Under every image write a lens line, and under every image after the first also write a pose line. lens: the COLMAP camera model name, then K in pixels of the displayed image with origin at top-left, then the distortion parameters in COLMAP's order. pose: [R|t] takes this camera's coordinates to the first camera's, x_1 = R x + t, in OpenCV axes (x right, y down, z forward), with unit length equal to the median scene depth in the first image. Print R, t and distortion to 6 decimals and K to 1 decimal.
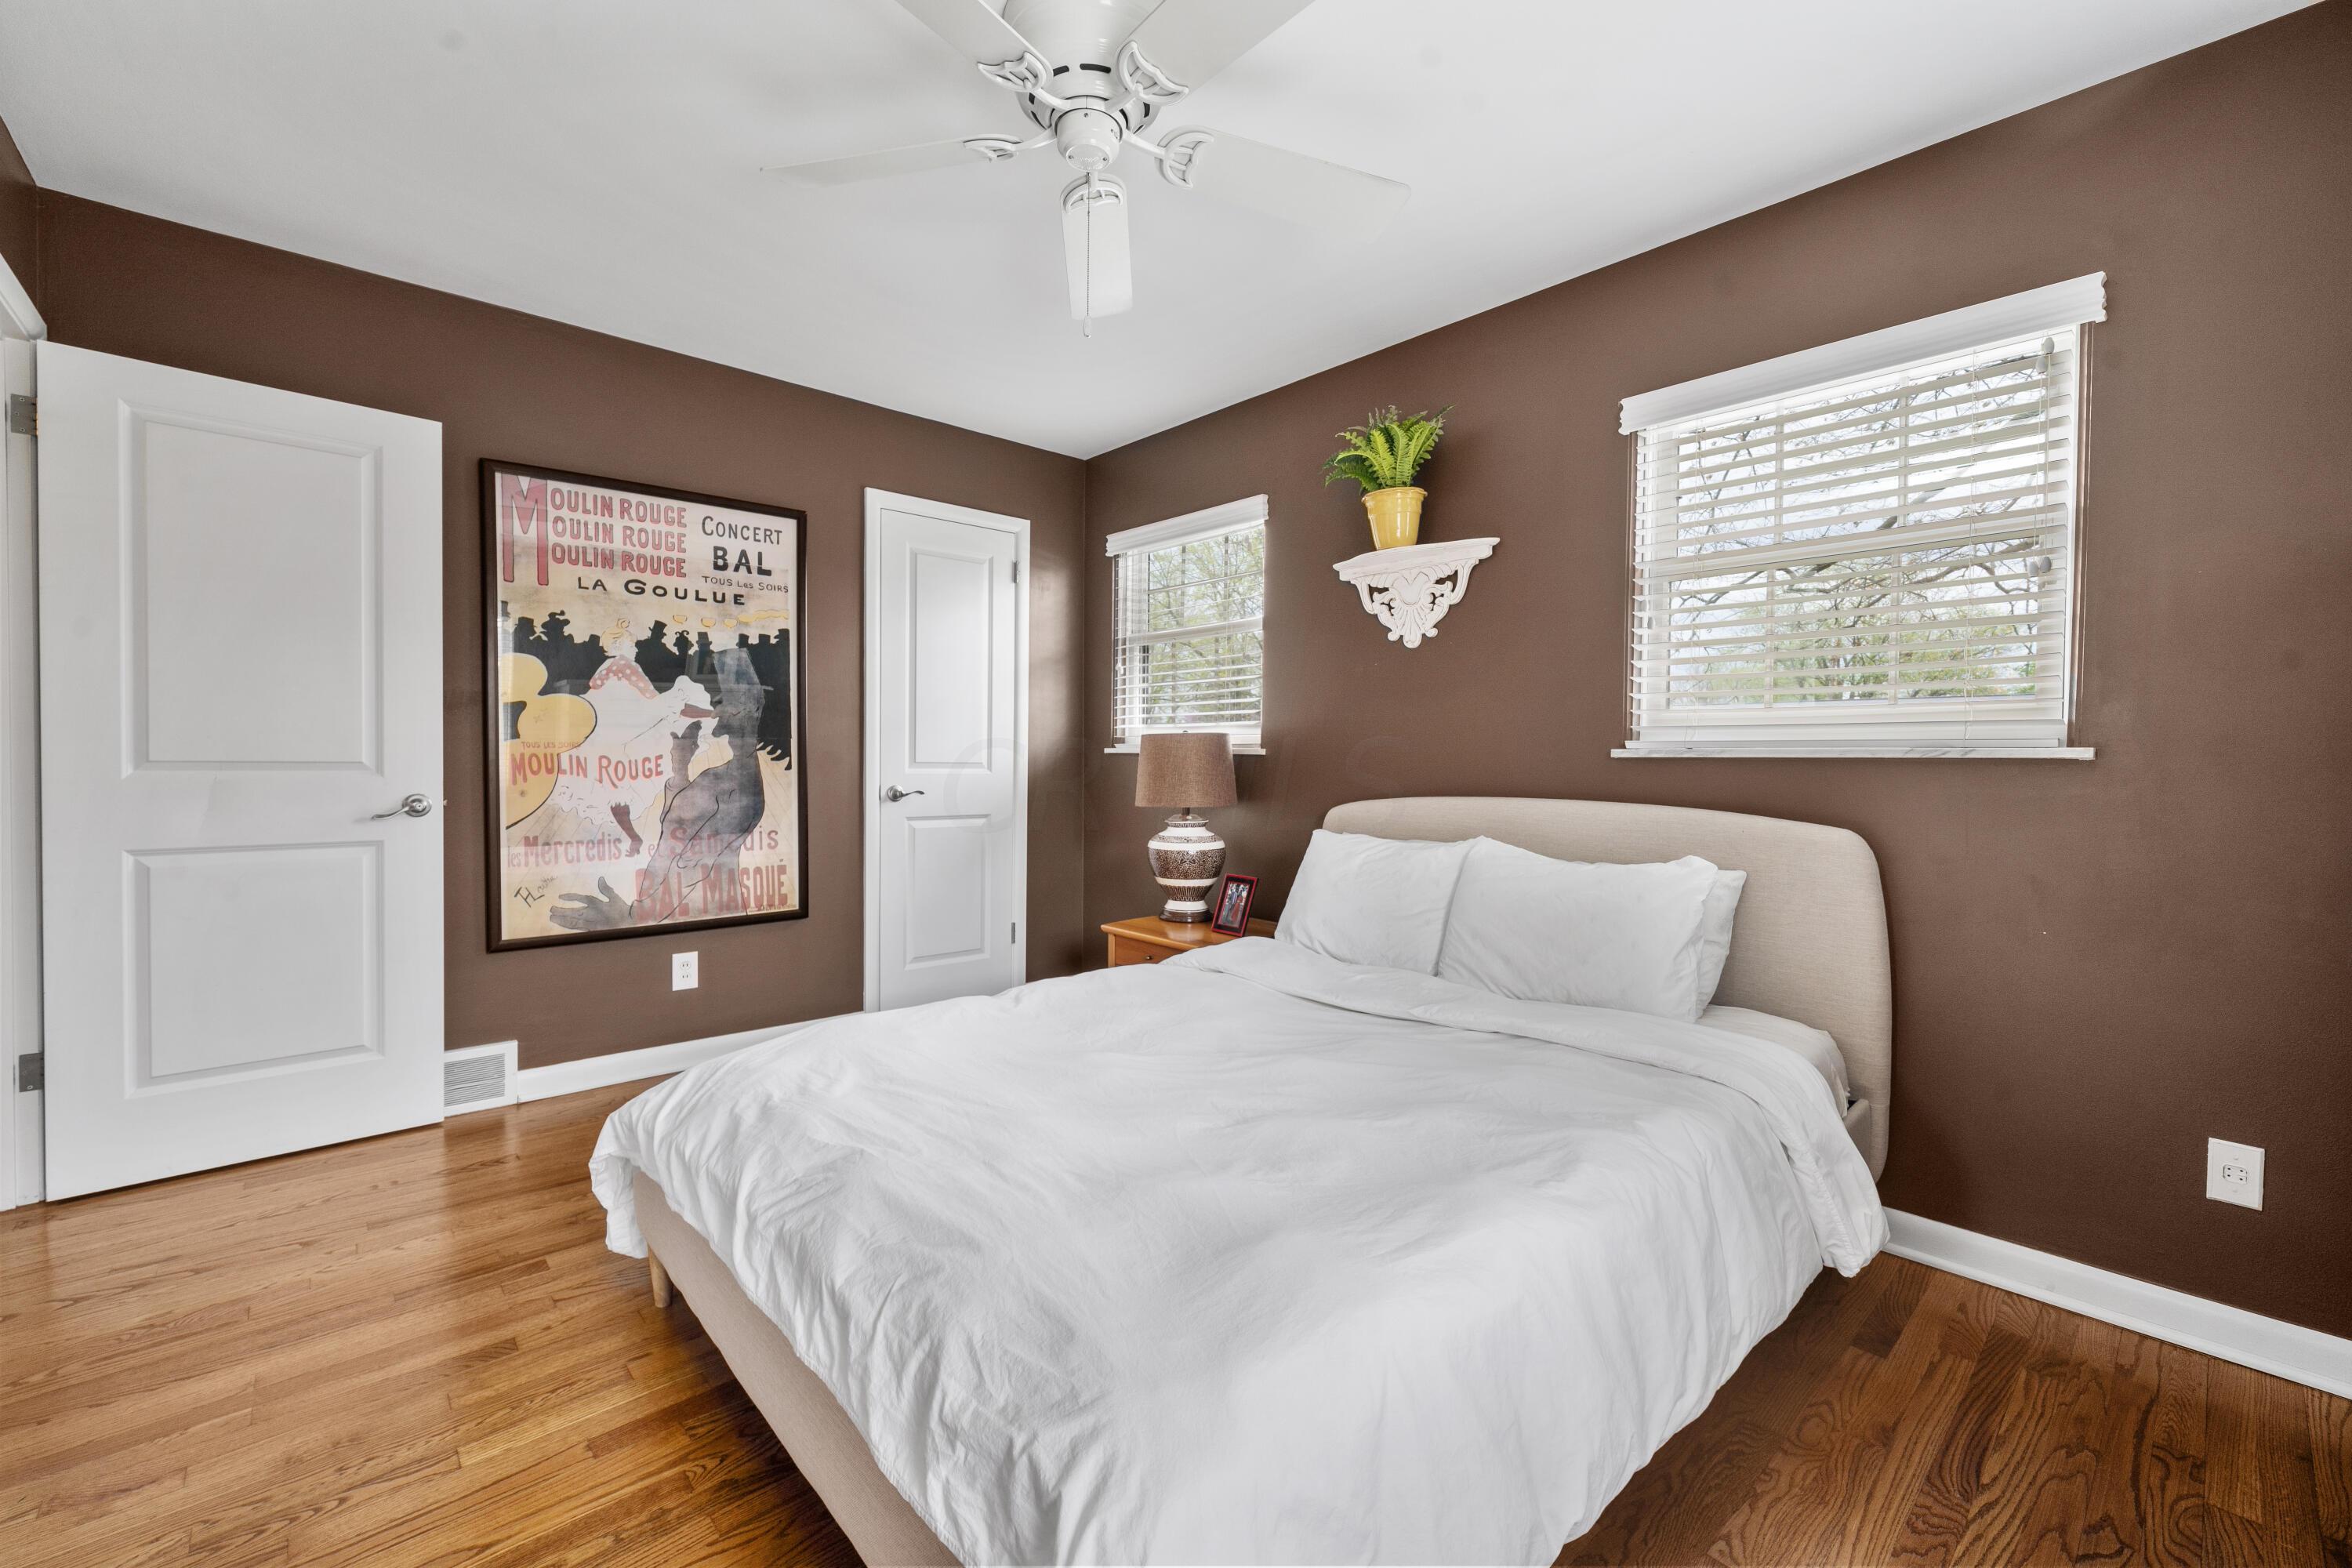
lens RADIAL K [[966.1, 0, 1170.6], [0, 966.1, 781.7], [0, 0, 1]] dist [0.000523, 0.000334]
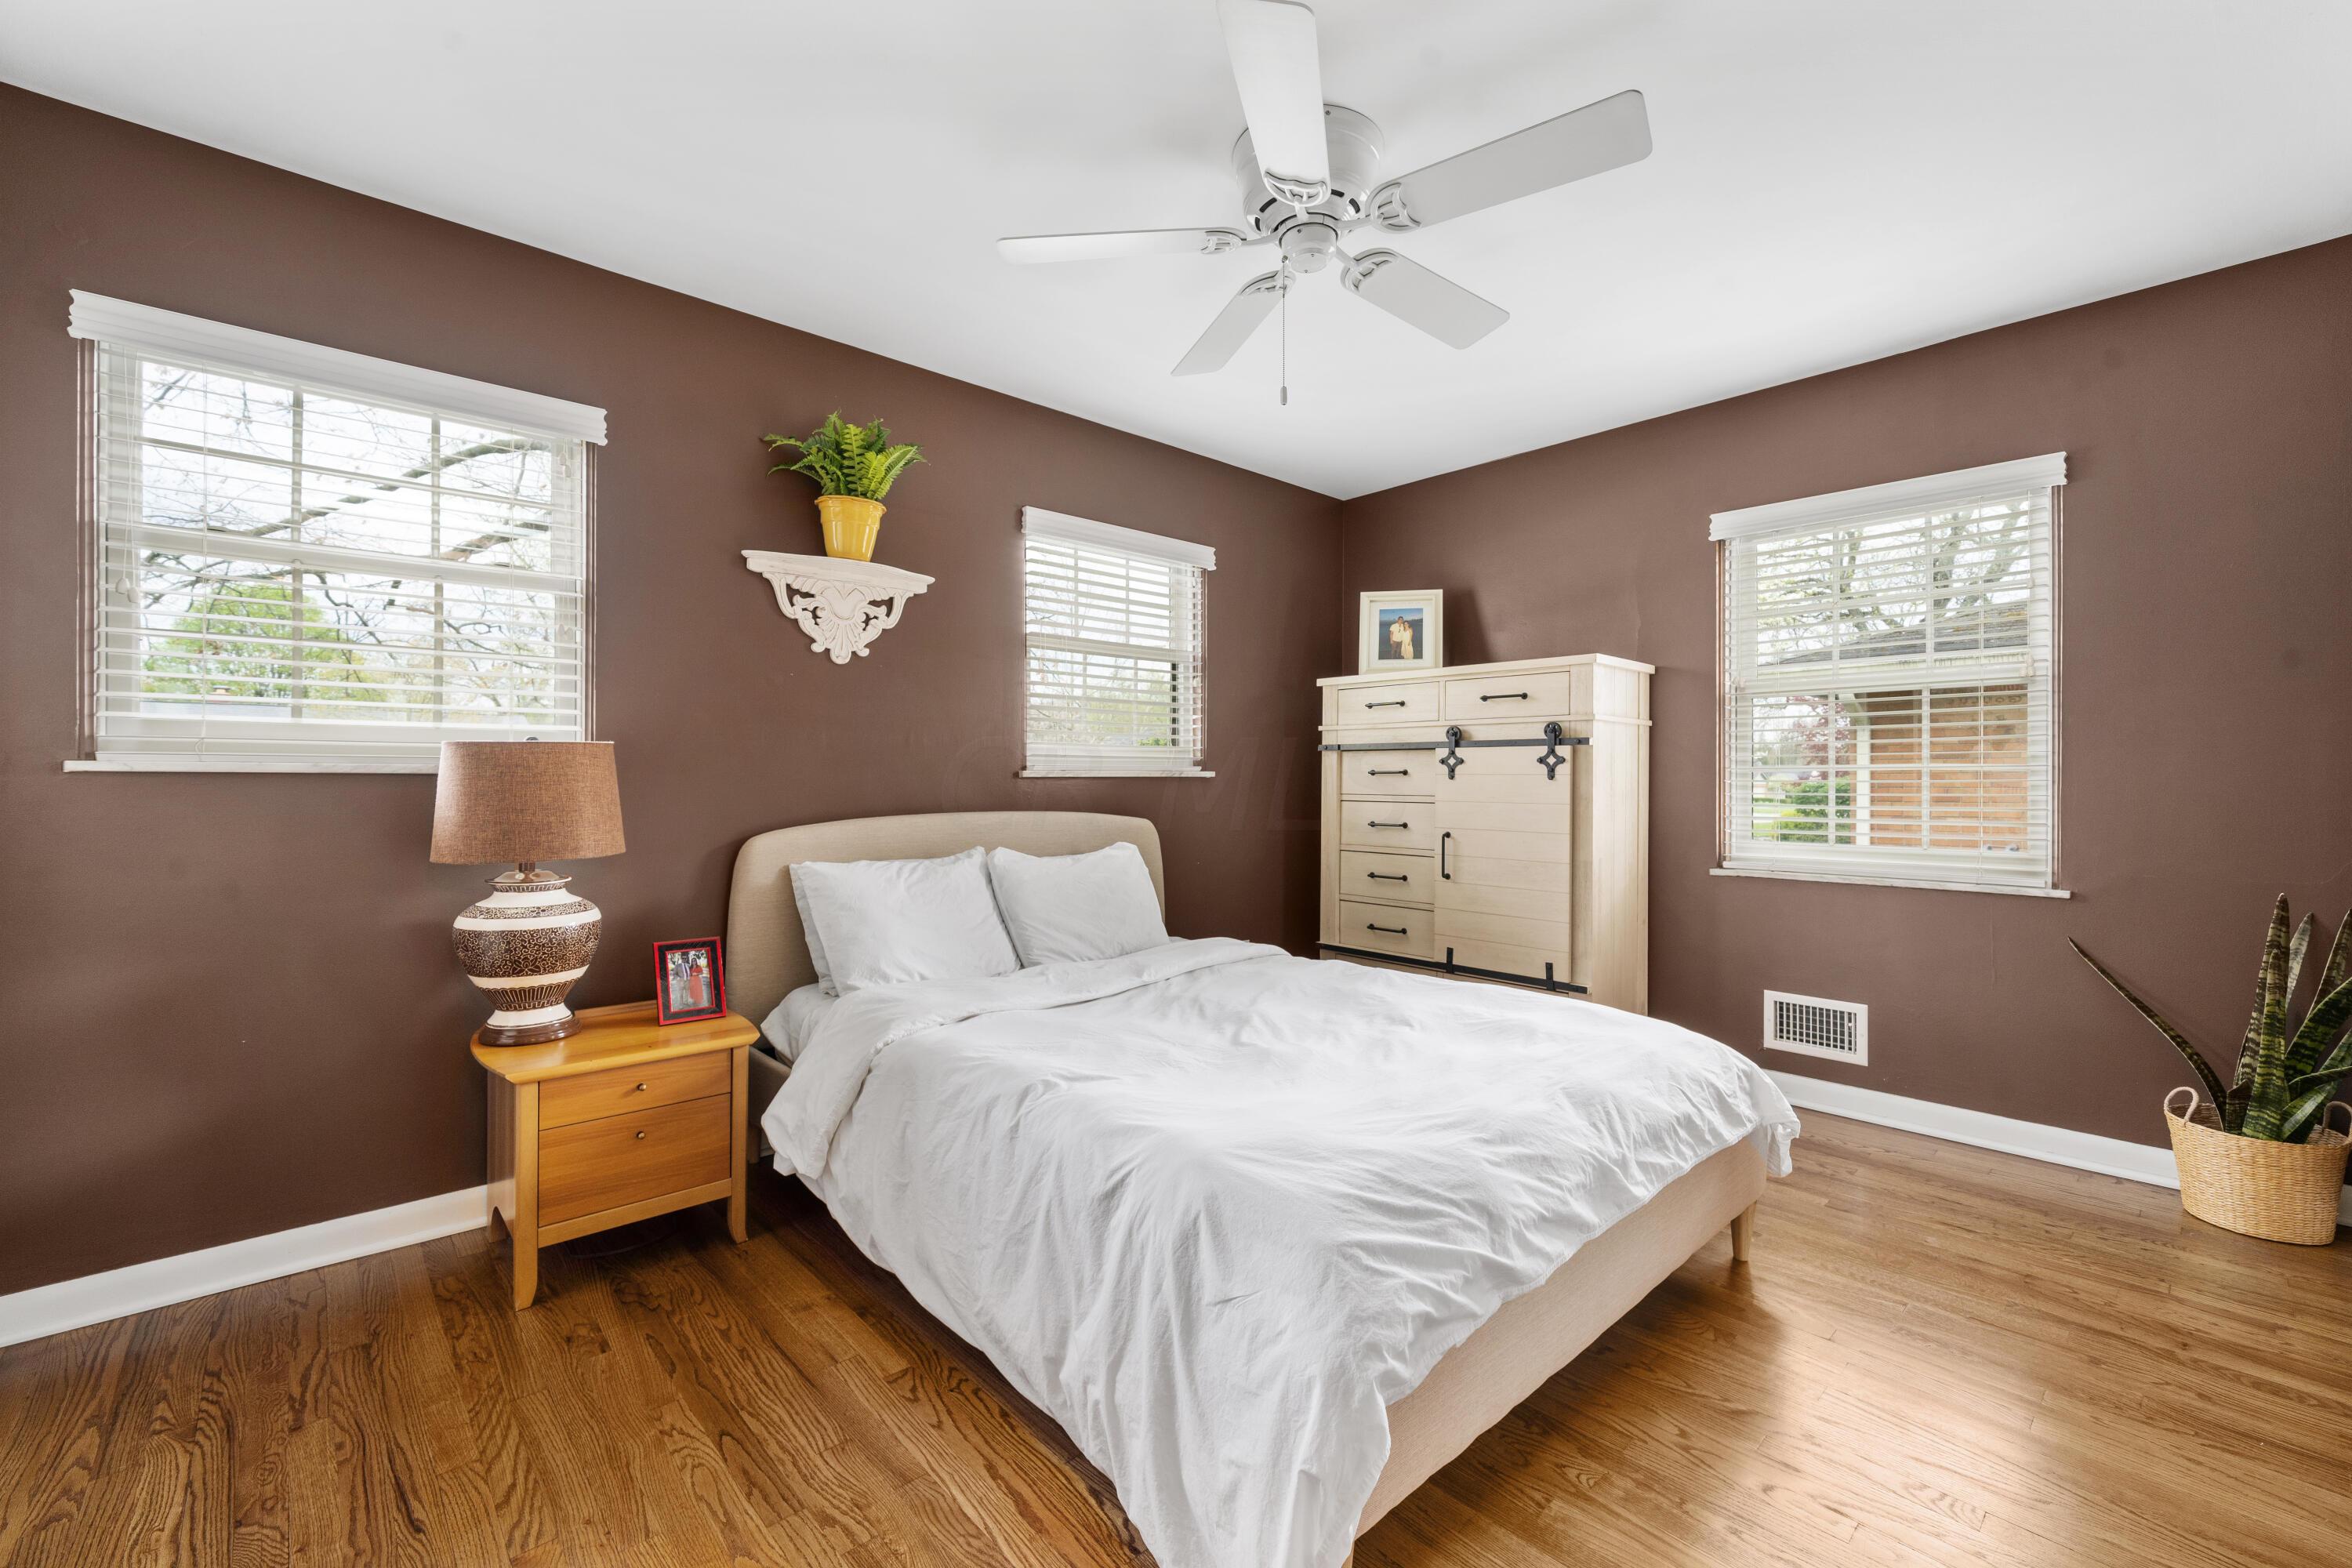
lens RADIAL K [[966.1, 0, 1169.7], [0, 966.1, 775.9], [0, 0, 1]] dist [0.000523, 0.000334]
pose [[0.020669, -0.003933, 0.999779, -0.727265], [0.021458, 0.999764, 0.003489, -0.023234], [-0.999556, 0.021381, 0.020748, 0.670723]]
